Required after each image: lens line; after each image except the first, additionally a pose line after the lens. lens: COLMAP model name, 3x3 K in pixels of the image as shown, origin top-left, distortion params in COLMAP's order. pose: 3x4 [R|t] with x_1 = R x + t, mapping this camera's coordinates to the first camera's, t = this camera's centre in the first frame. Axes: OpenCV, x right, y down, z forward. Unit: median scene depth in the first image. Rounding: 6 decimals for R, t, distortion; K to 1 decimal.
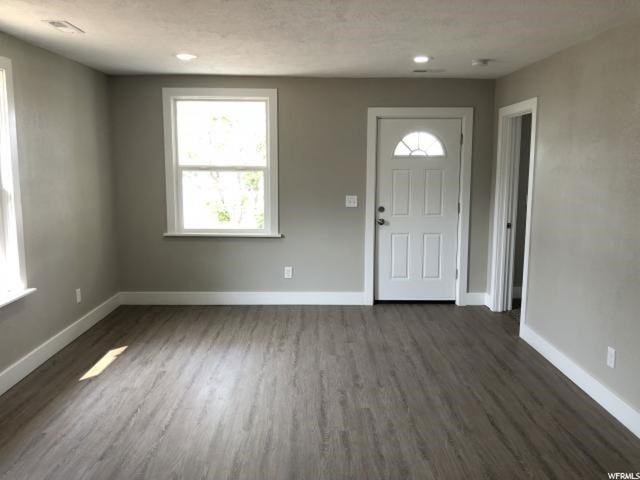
lens RADIAL K [[518.0, 0, 321.8], [0, 518.0, 229.2], [0, 0, 1]] dist [-0.004183, -0.003734]
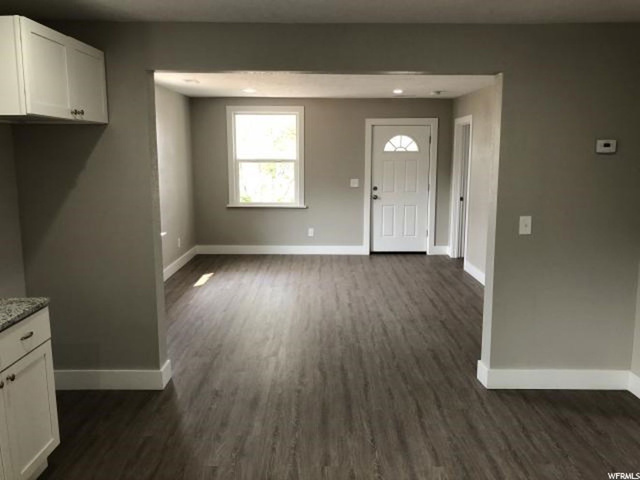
lens RADIAL K [[530.7, 0, 320.0], [0, 530.7, 240.0], [0, 0, 1]] dist [0.039452, -0.004866]
pose [[0.999906, -0.001692, -0.013629, -0.020571], [0.002145, 0.999443, 0.033290, 0.057957], [0.013565, -0.033316, 0.999353, -0.514675]]
